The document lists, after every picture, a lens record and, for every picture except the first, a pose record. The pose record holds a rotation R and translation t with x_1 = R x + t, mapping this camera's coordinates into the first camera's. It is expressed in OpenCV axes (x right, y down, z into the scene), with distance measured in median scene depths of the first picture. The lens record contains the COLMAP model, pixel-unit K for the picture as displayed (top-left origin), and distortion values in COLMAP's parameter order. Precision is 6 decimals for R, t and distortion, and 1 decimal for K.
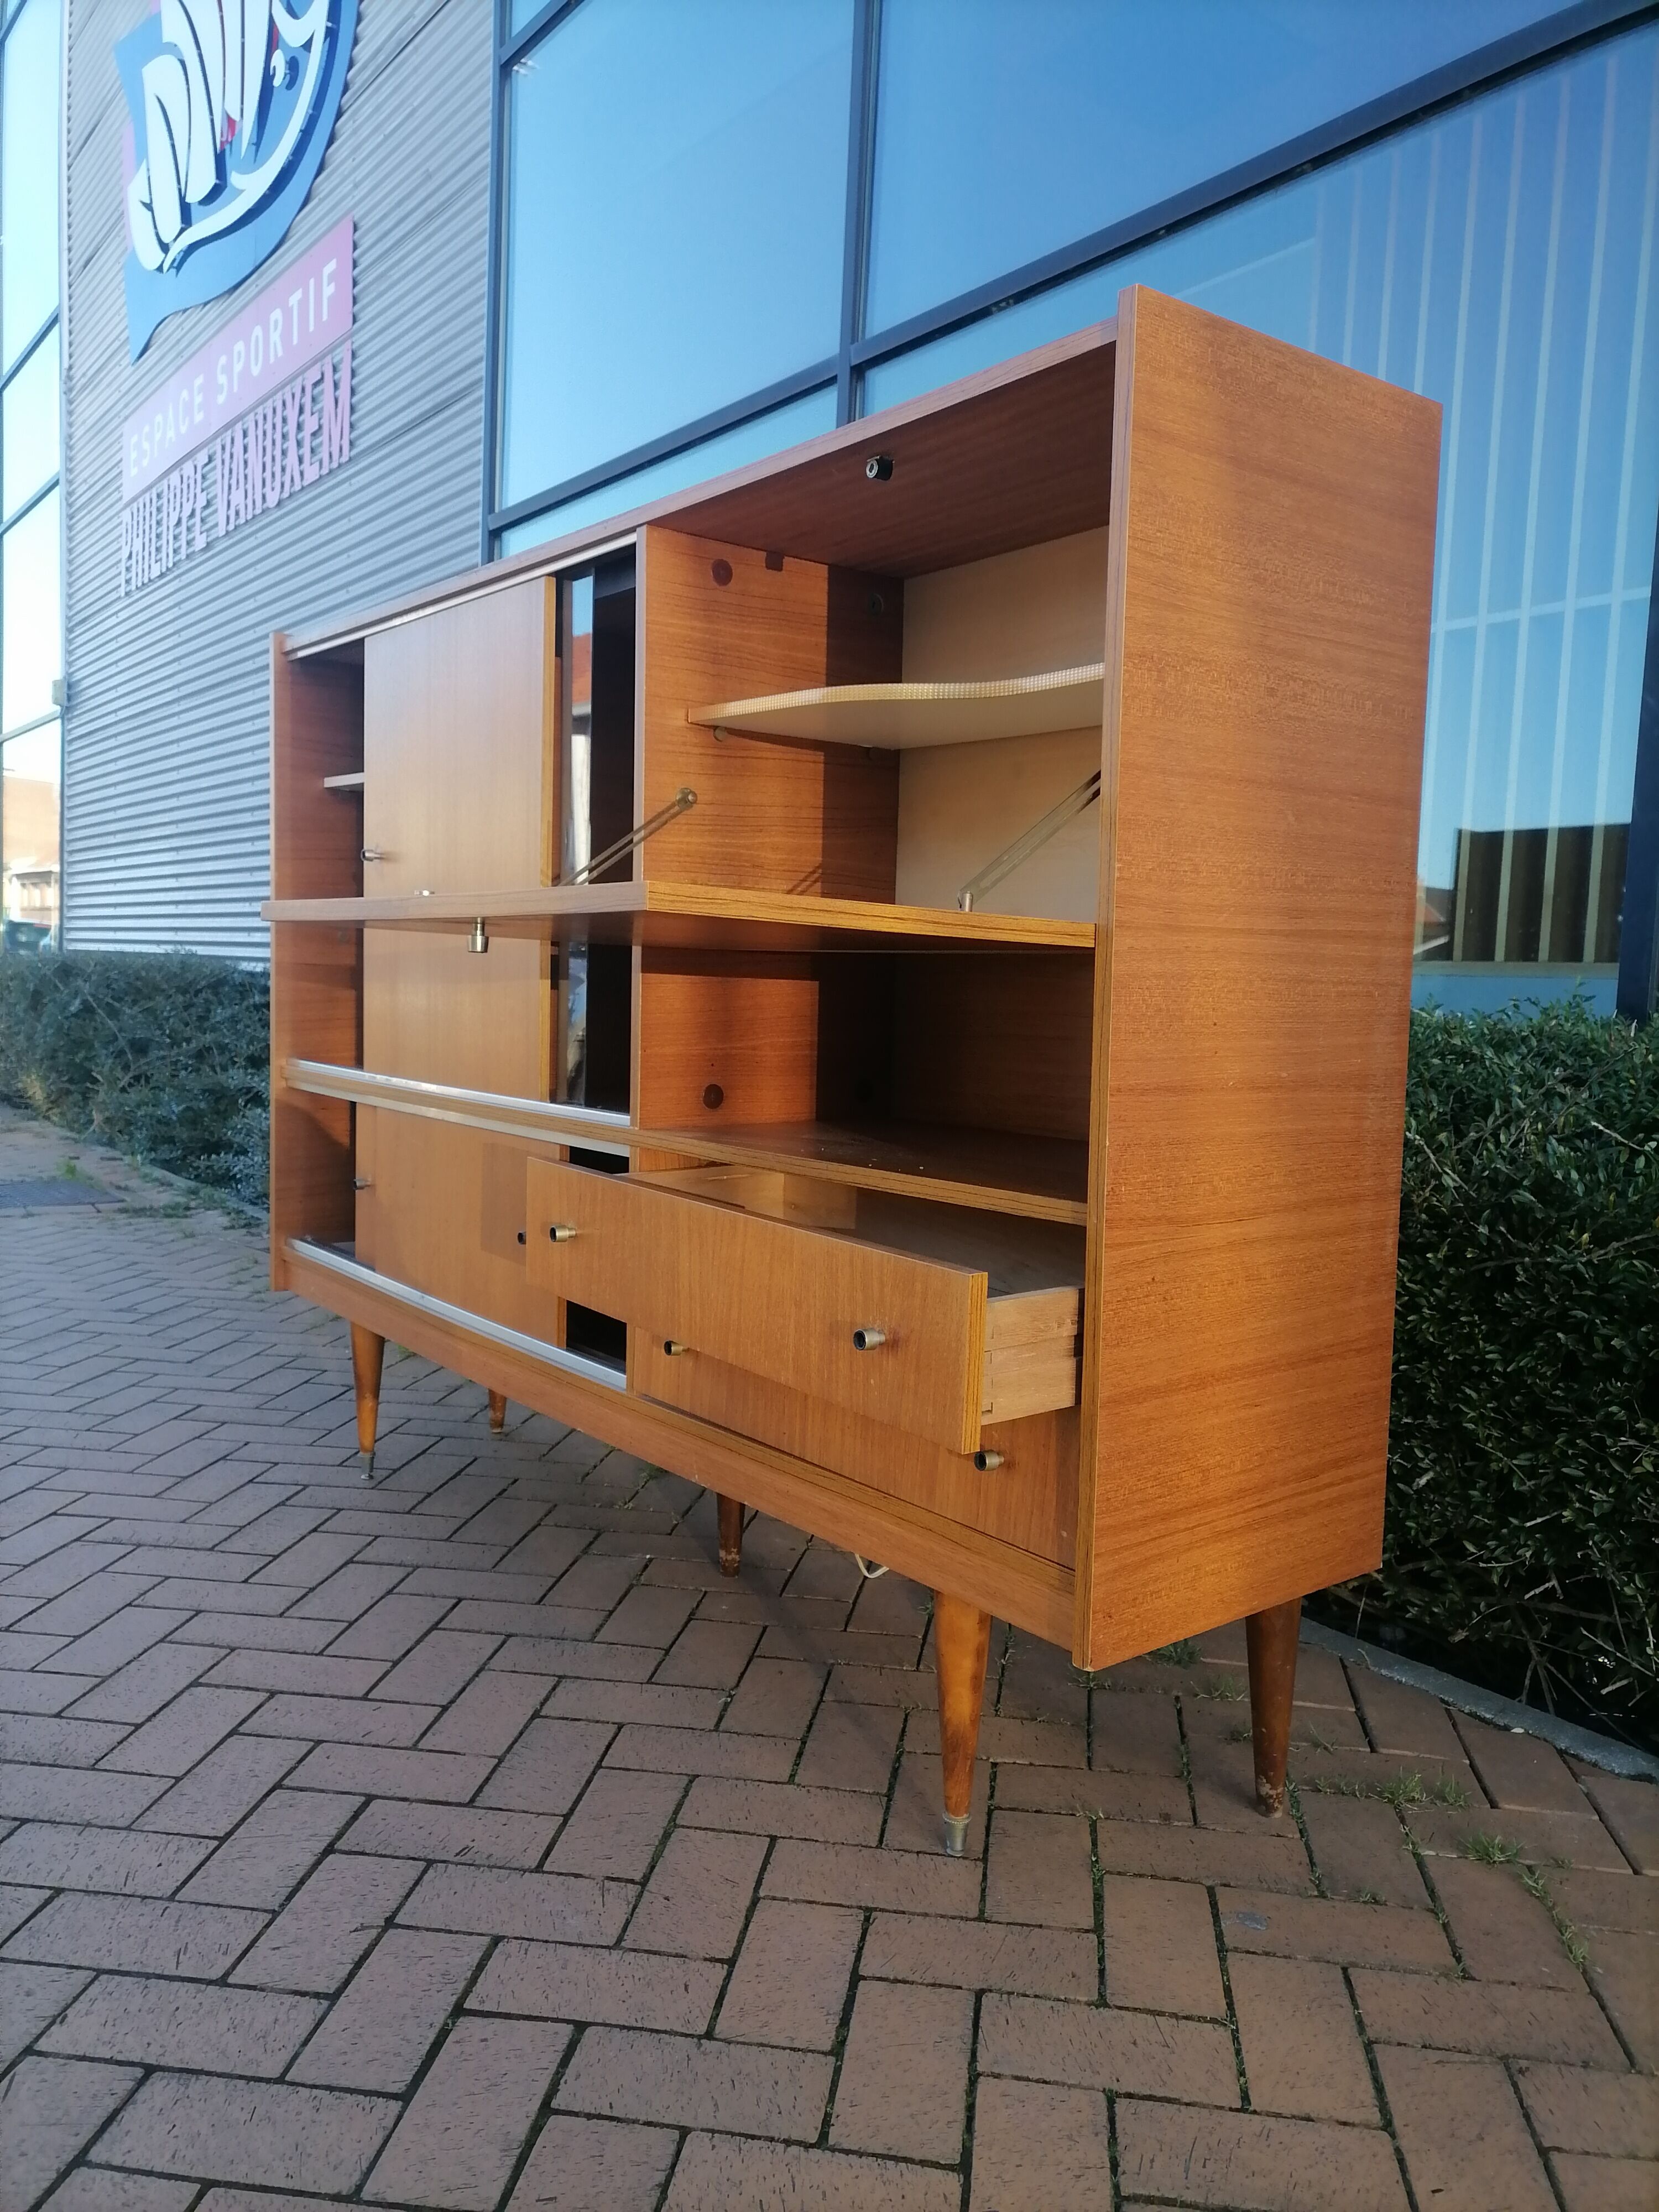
lens RADIAL K [[1652.4, 0, 829.5], [0, 1652.4, 1106.0], [0, 0, 1]] dist [0.019597, -0.002568]
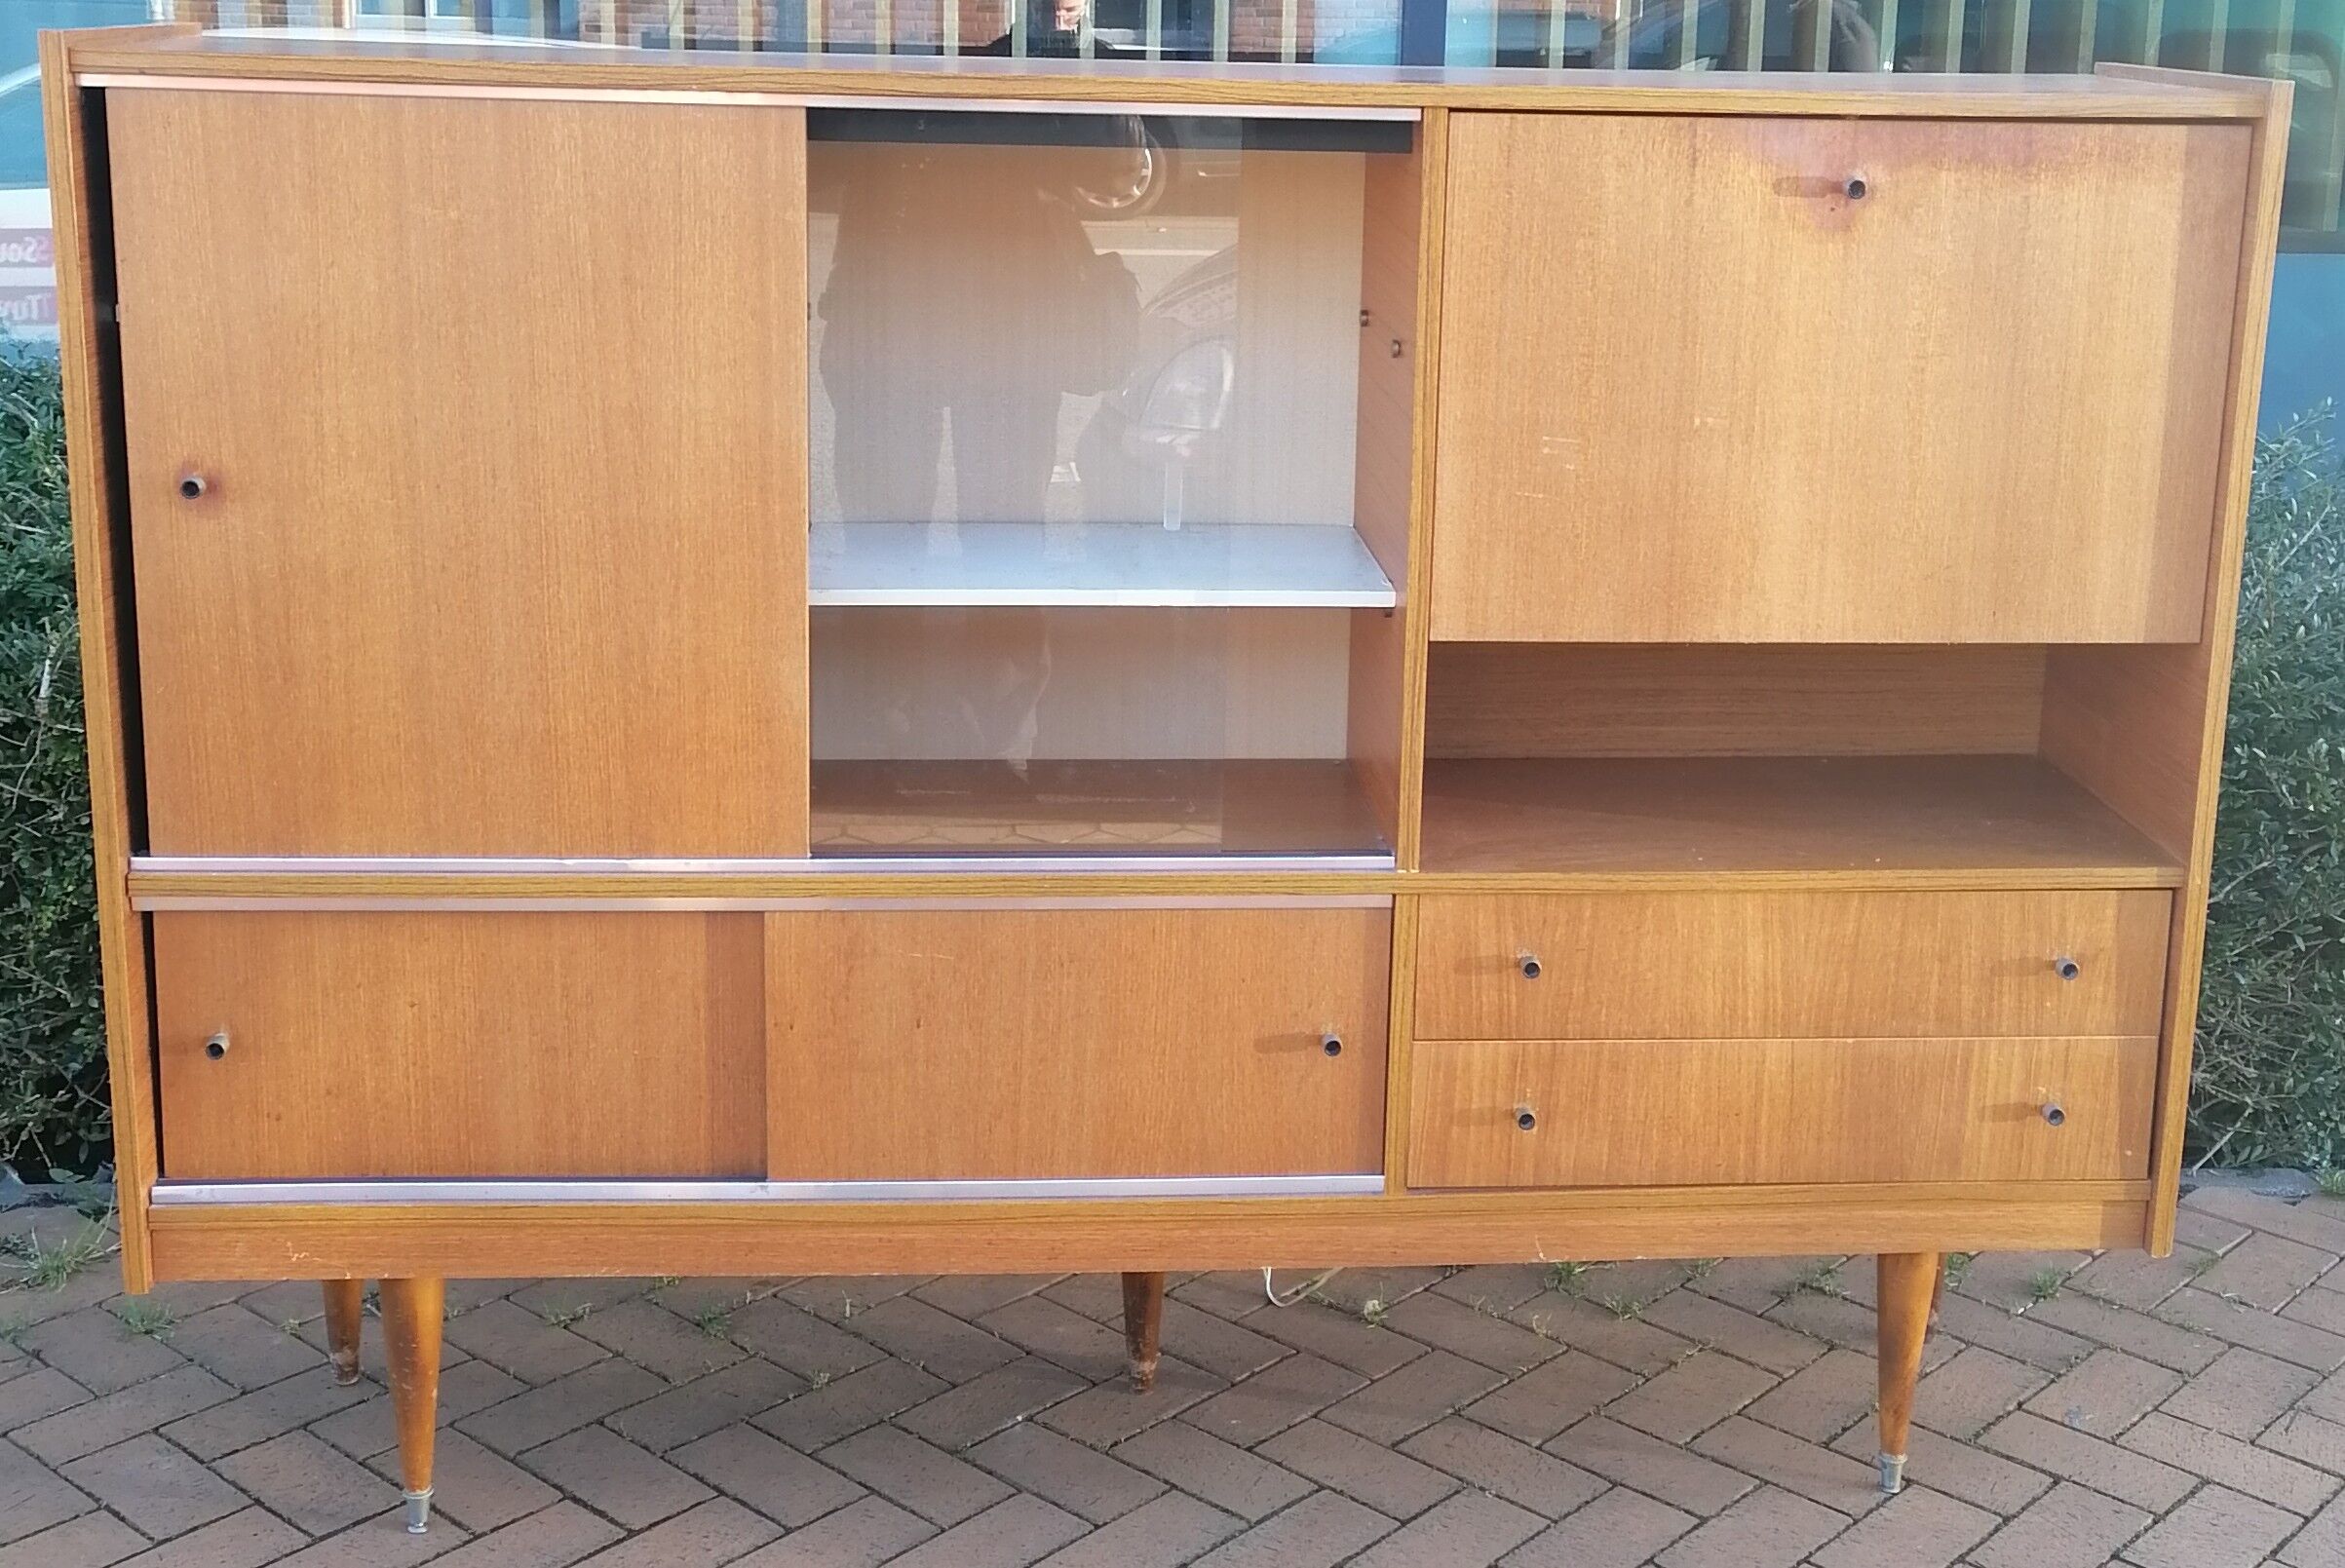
lens RADIAL K [[2873.0, 0, 1222.8], [0, 2873.0, 647.4], [0, 0, 1]] dist [-0.004995, 0.052258]
pose [[0.554228, -0.200825, 0.807775, -1.307572], [0.062871, 0.977786, 0.199955, -0.385531], [-0.829987, -0.060035, 0.554542, 0.349012]]
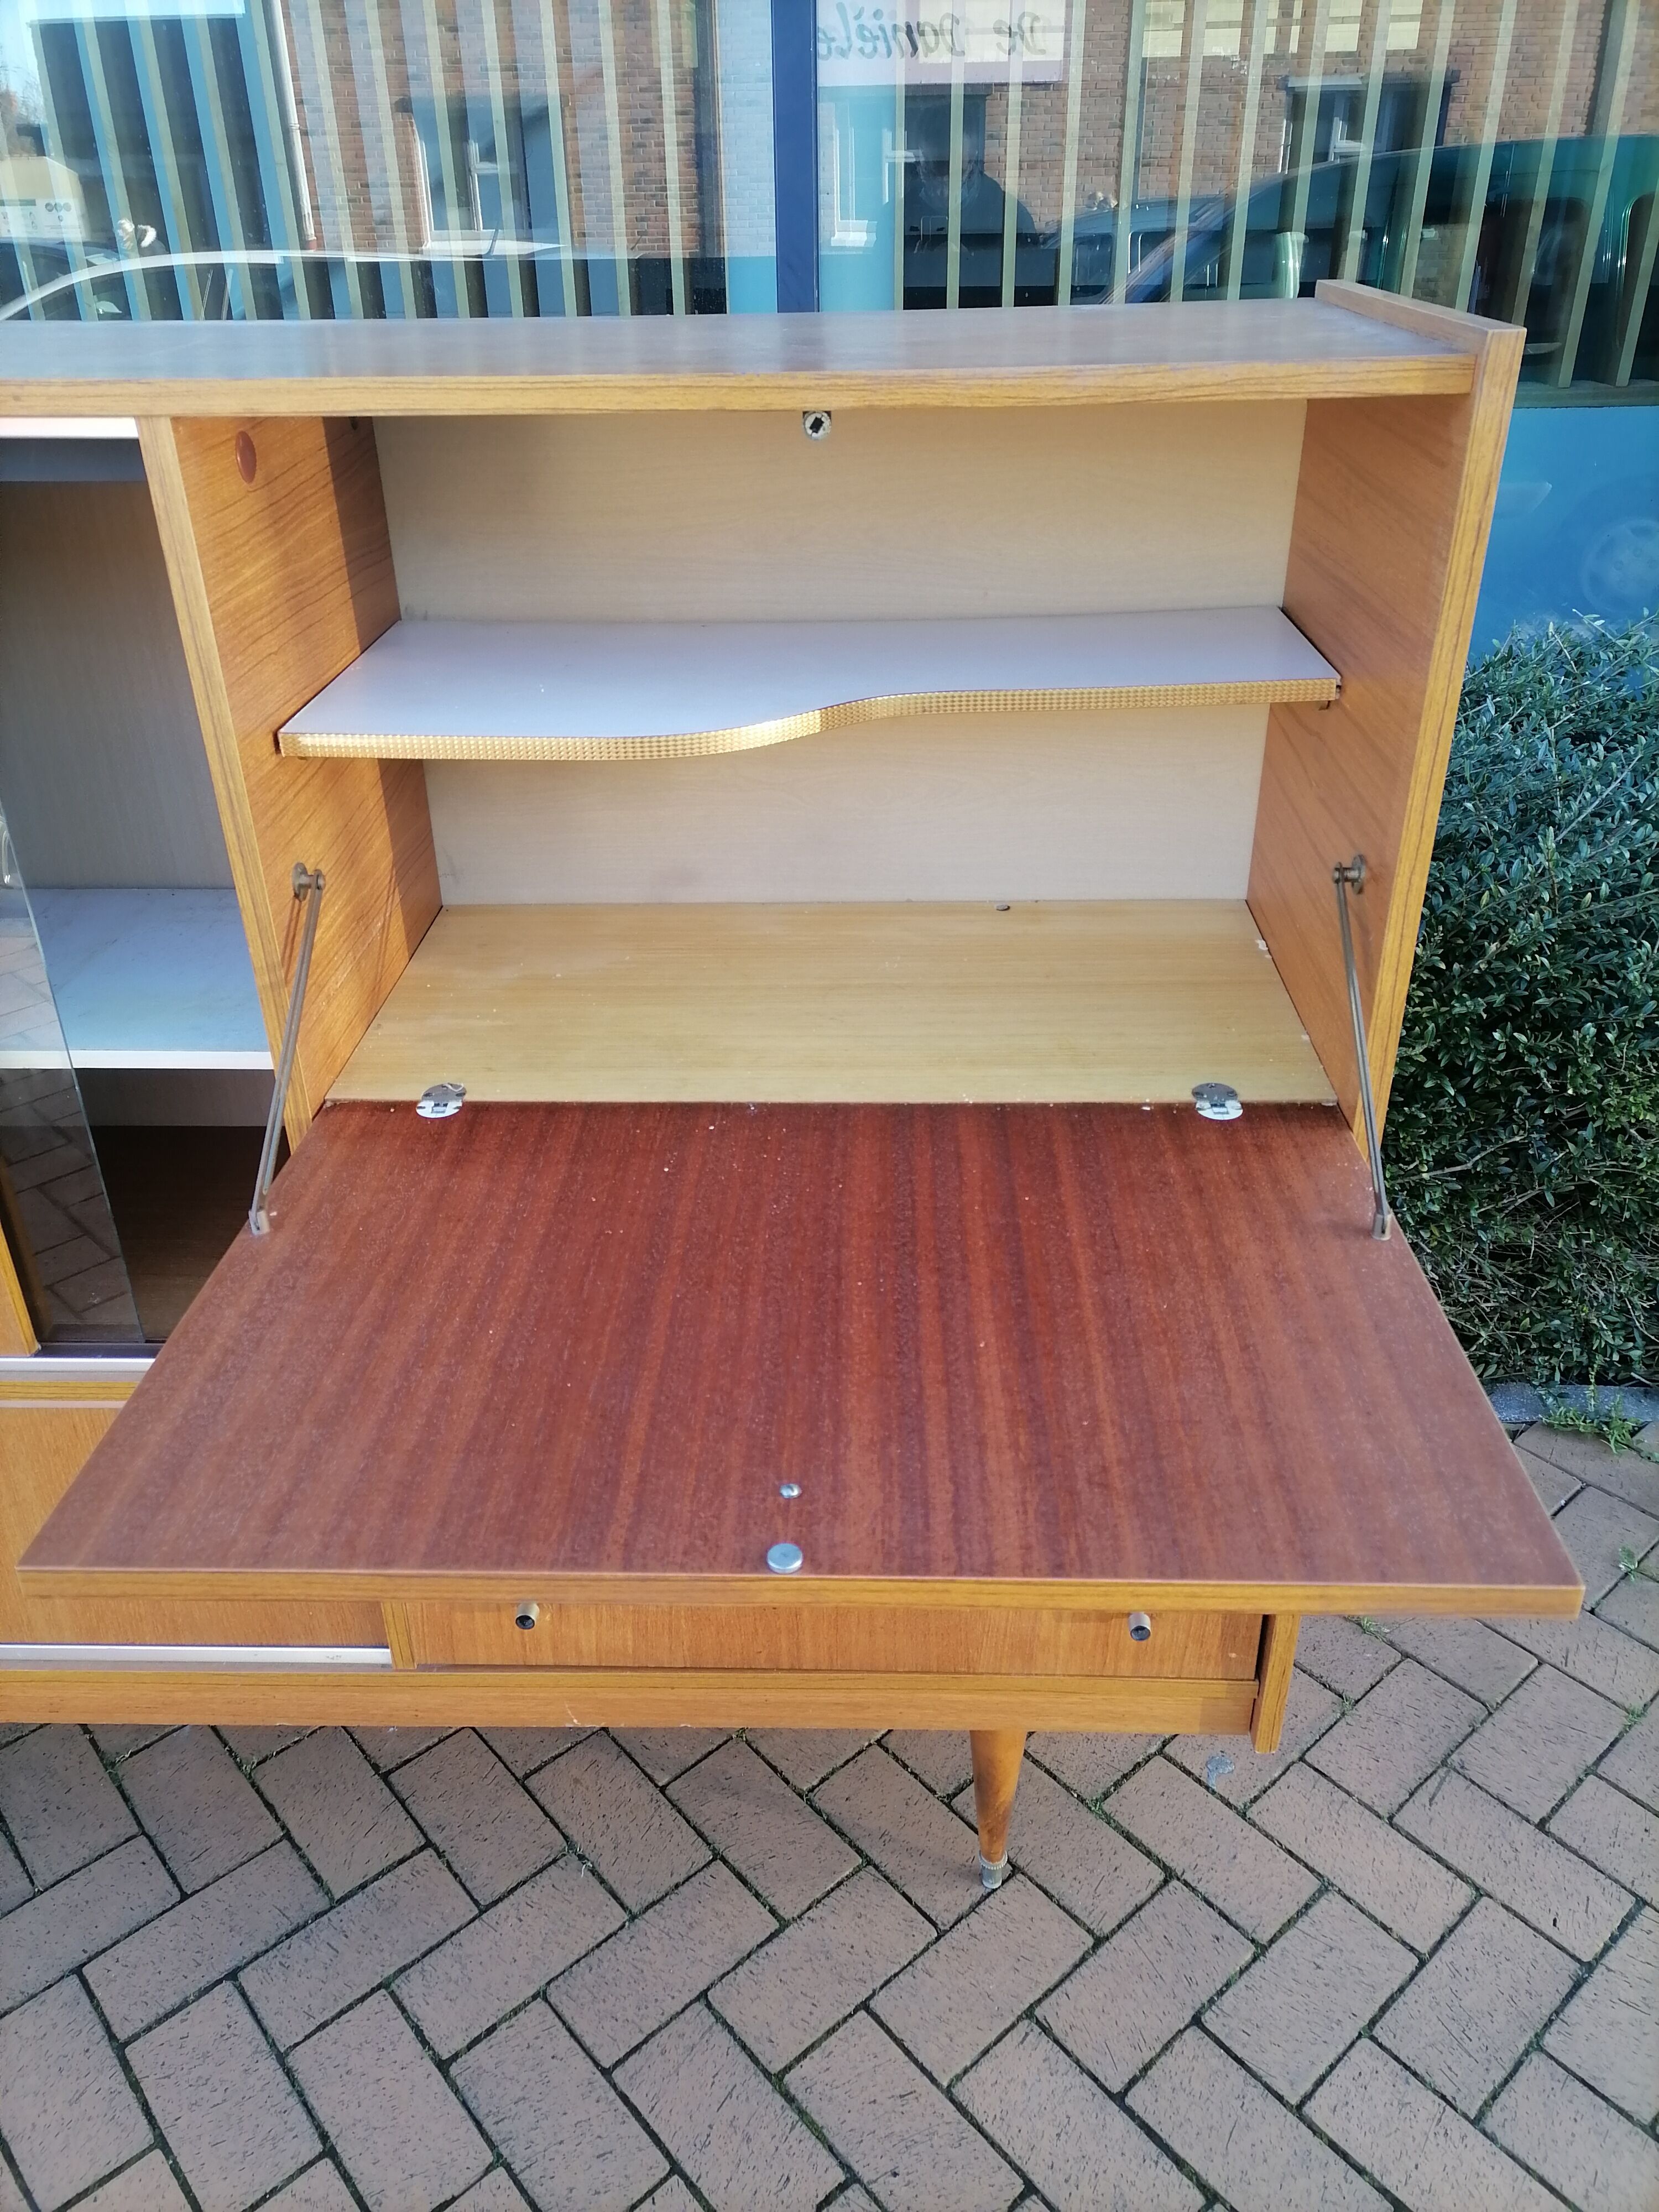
lens RADIAL K [[1639.8, 0, 829.5], [0, 1639.8, 1106.0], [0, 0, 1]] dist [0.010978, 0.017573]
pose [[0.645490, -0.402957, 0.648820, -0.395043], [0.095195, 0.885321, 0.455132, -0.380481], [-0.757813, -0.232019, 0.609826, 0.511373]]
